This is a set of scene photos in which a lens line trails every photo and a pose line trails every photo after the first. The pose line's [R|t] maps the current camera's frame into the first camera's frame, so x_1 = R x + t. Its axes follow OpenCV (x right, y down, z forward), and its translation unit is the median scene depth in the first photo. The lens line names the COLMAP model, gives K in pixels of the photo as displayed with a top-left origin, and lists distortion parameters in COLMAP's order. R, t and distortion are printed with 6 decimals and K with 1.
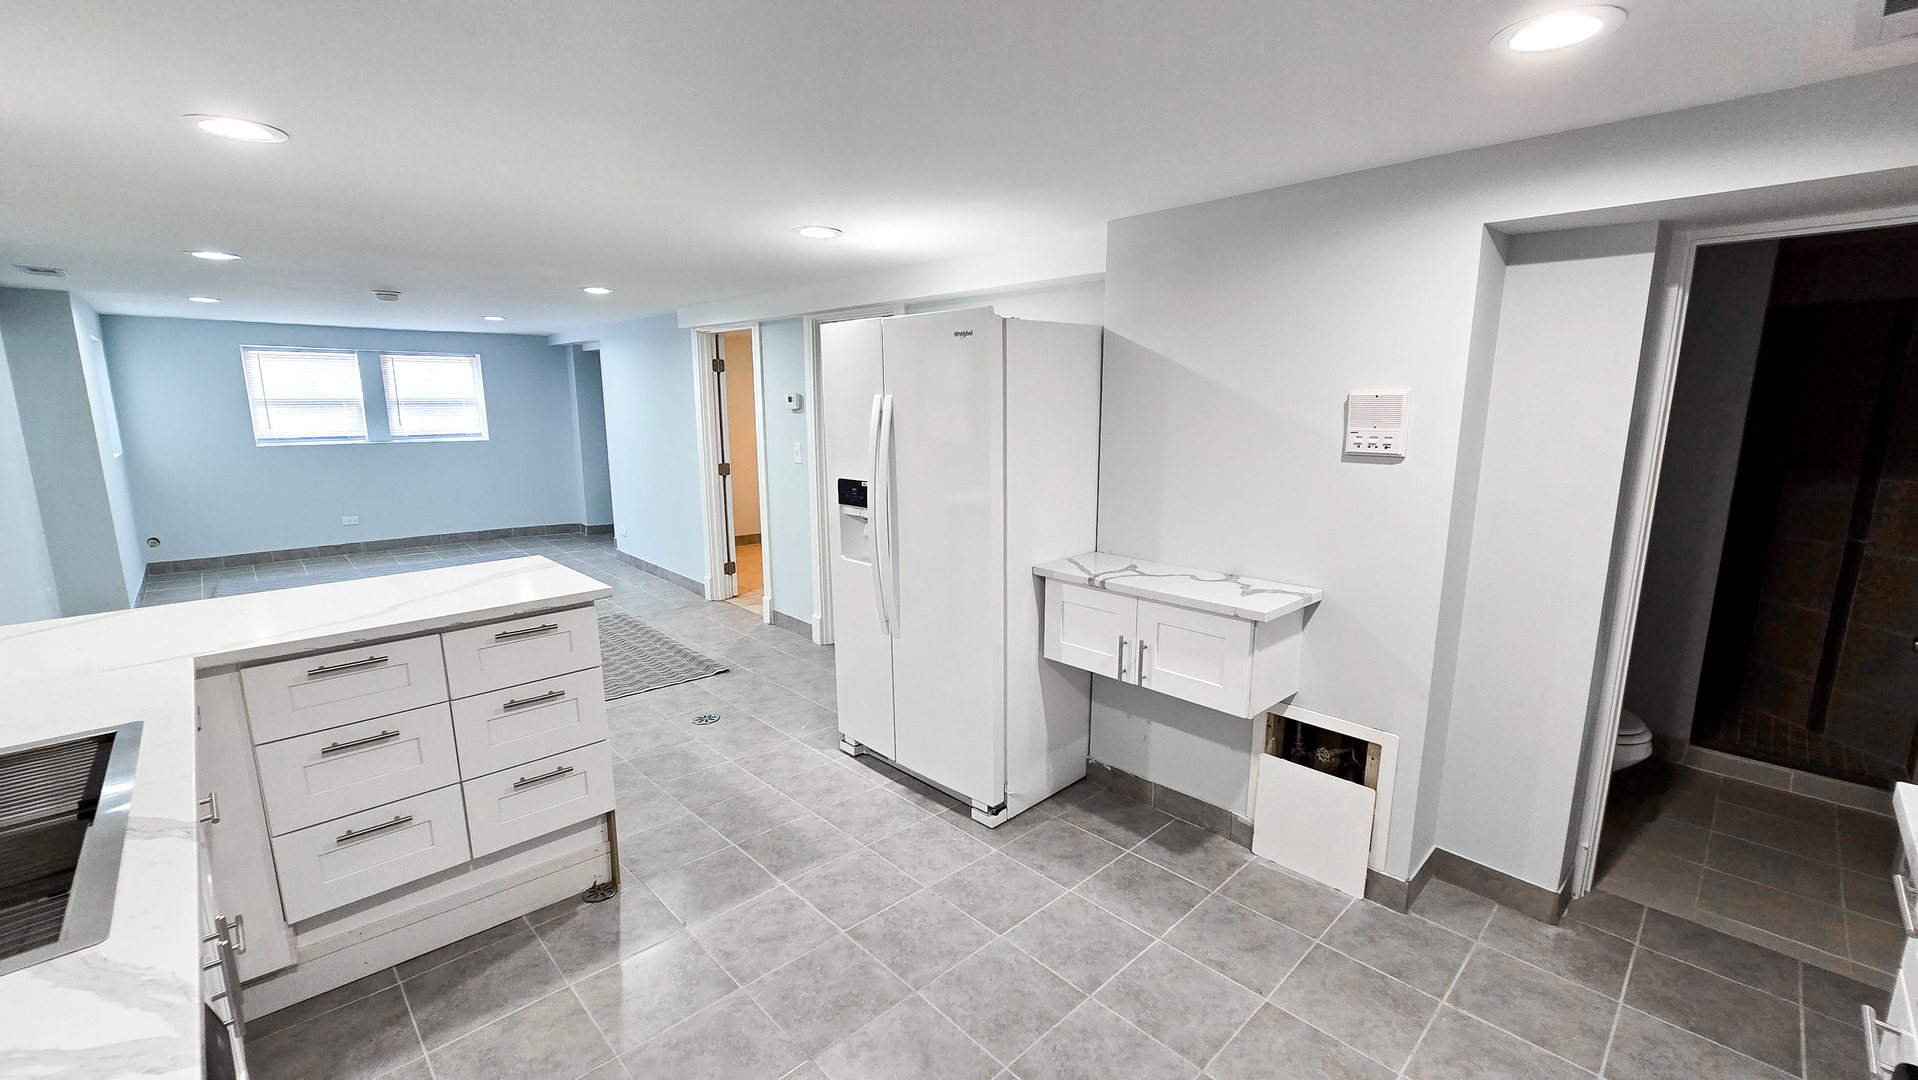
lens RADIAL K [[786.0, 0, 964.7], [0, 786.0, 543.2], [0, 0, 1]] dist [-0.004222, 0.000029]
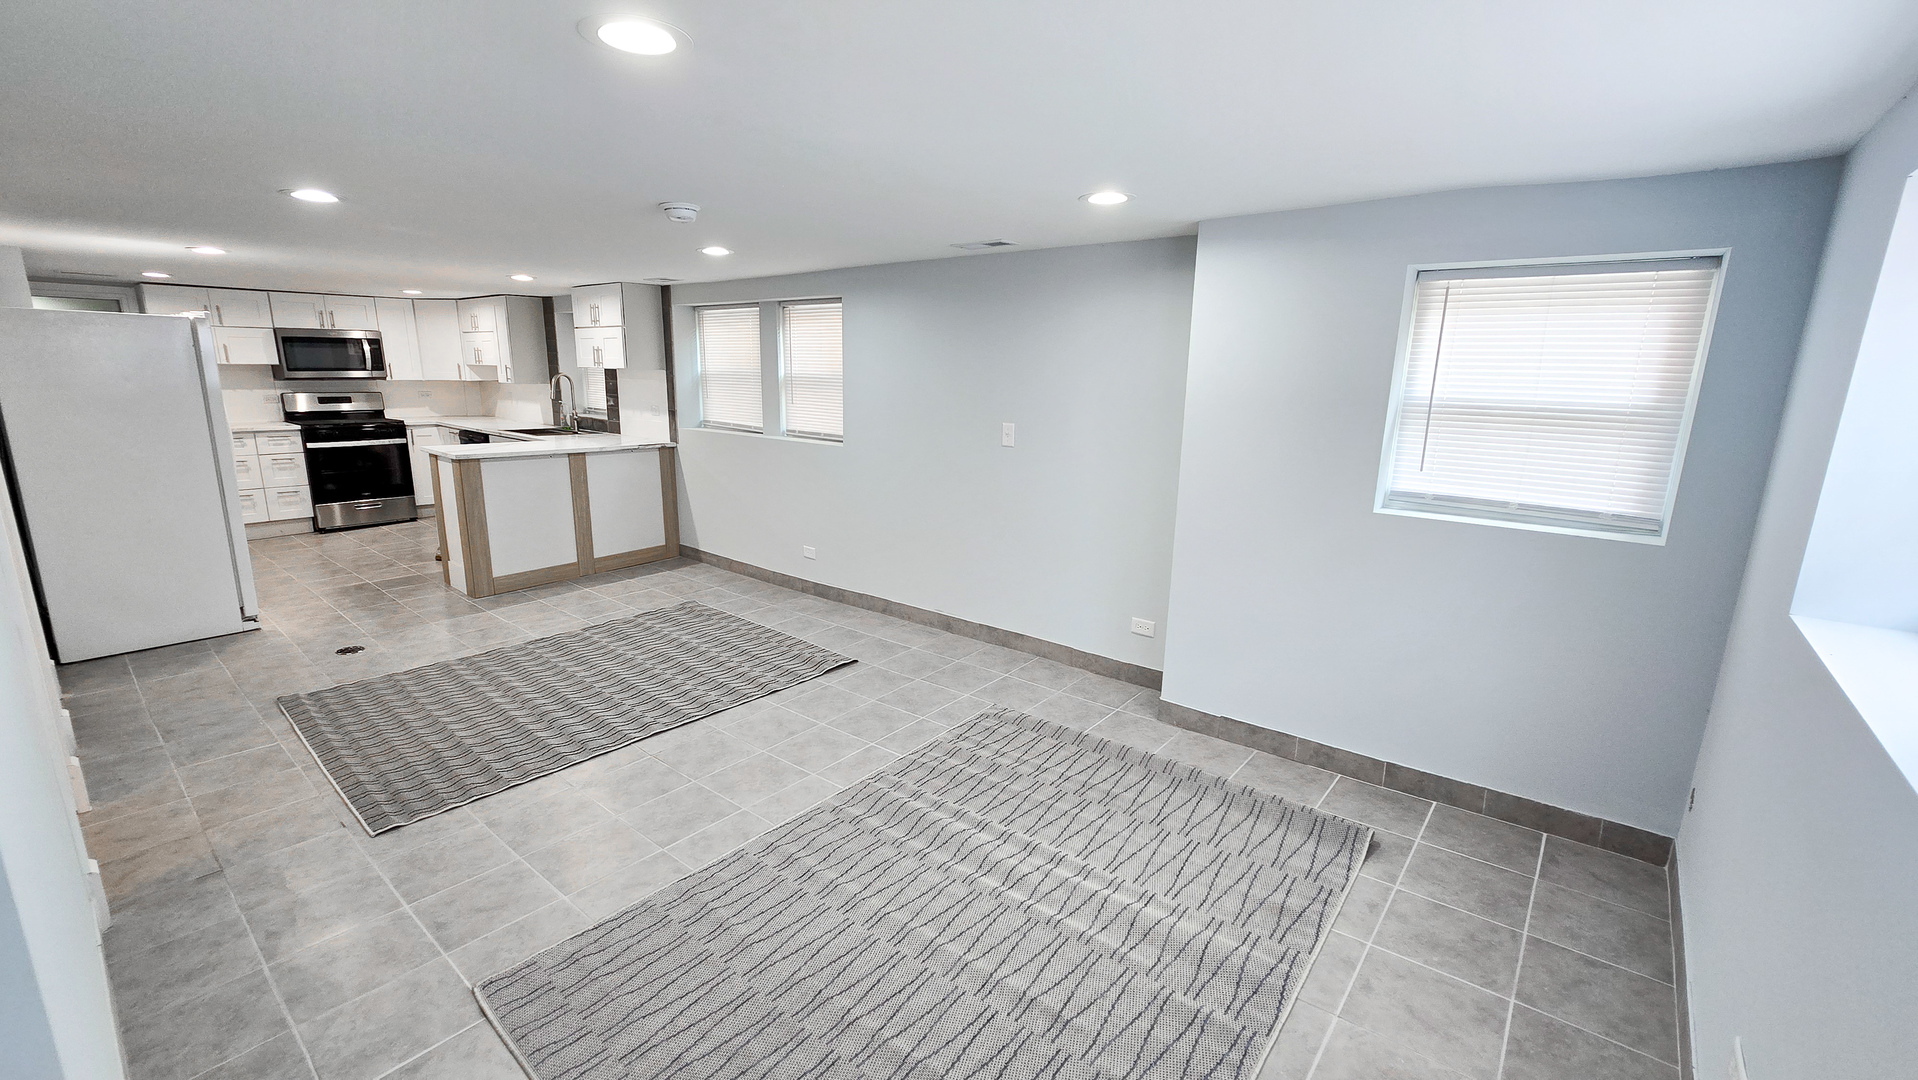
lens RADIAL K [[786.0, 0, 947.7], [0, 786.0, 542.2], [0, 0, 1]] dist [-0.004222, 0.000029]
pose [[-0.994793, 0.004631, -0.101812, -1.614889], [-0.034933, 0.922960, 0.383307, -0.578438], [0.095744, 0.384868, -0.917992, 3.103917]]
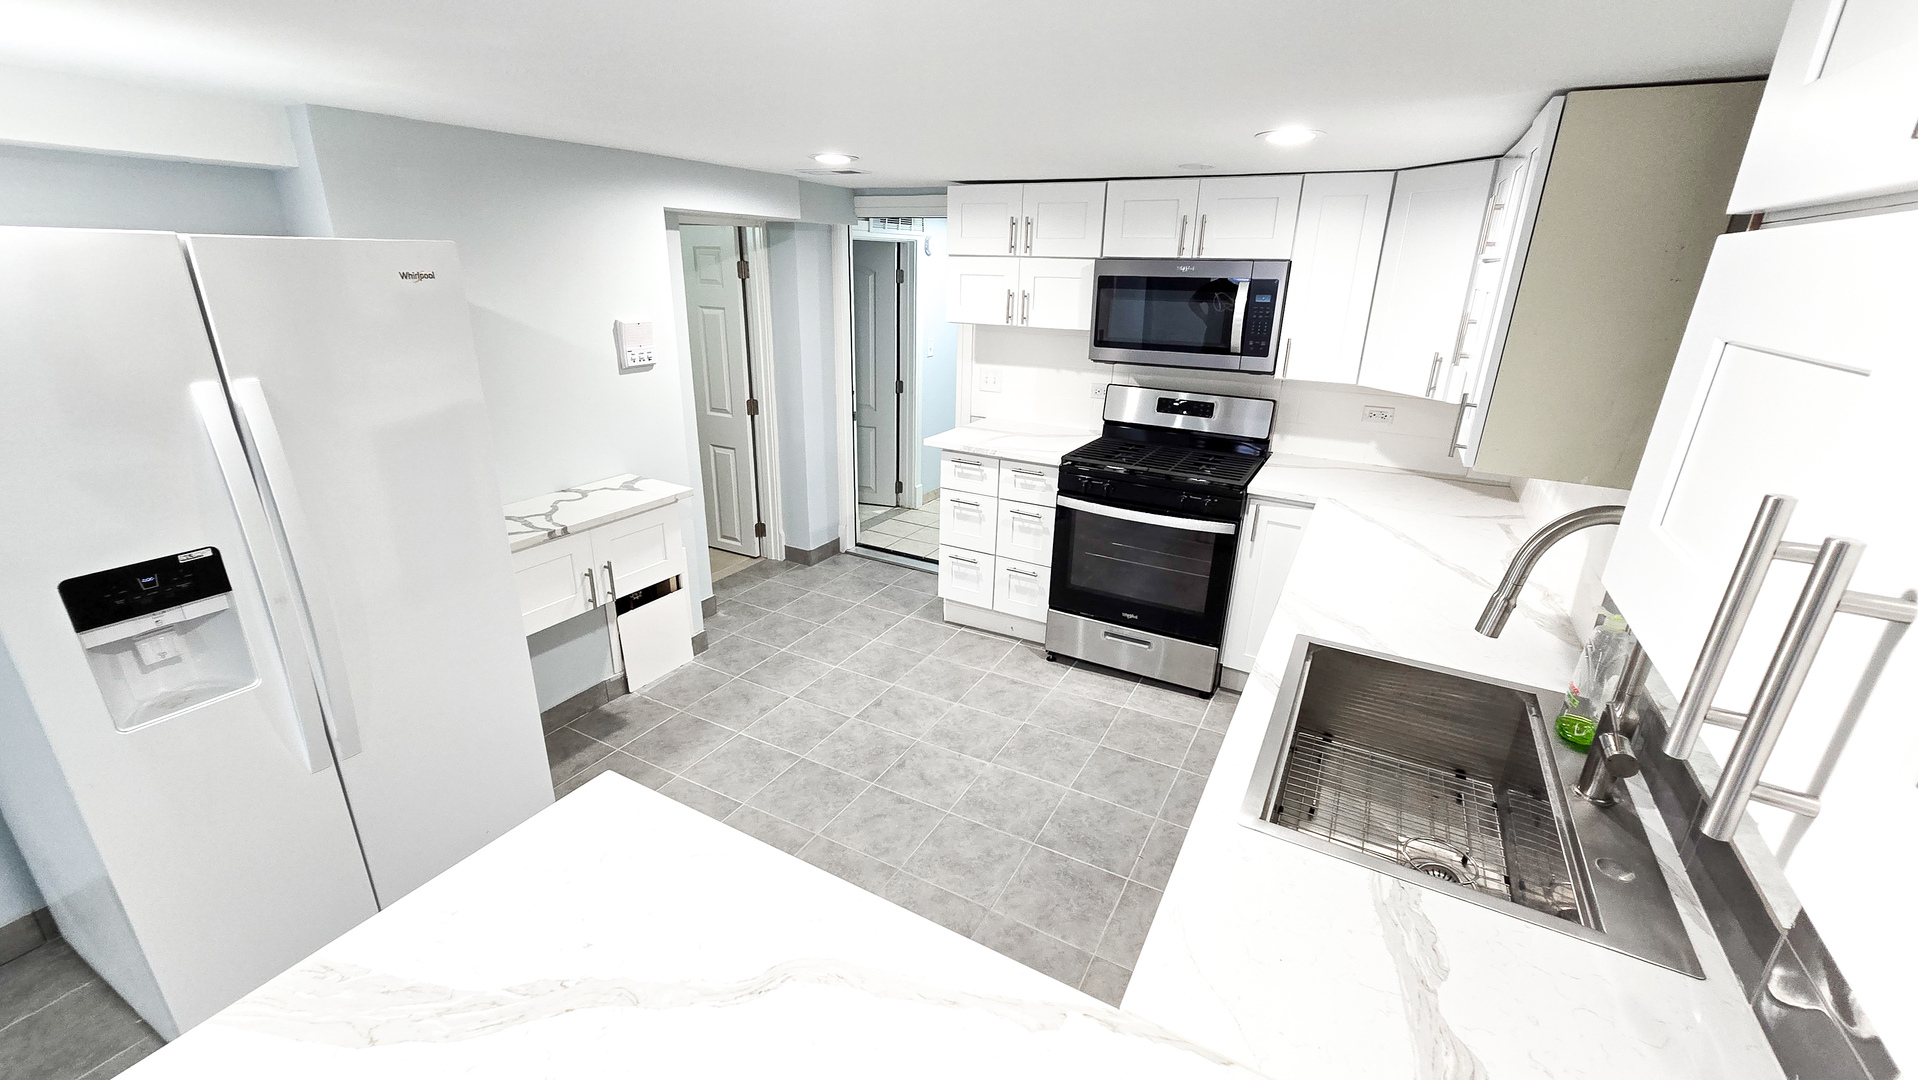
lens RADIAL K [[786.0, 0, 963.0], [0, 786.0, 541.2], [0, 0, 1]] dist [-0.004222, 0.000029]
pose [[-0.298893, -0.331968, 0.894685, -0.871149], [0.141735, 0.911701, 0.385632, -0.248569], [-0.943702, 0.242071, -0.225449, 0.740131]]
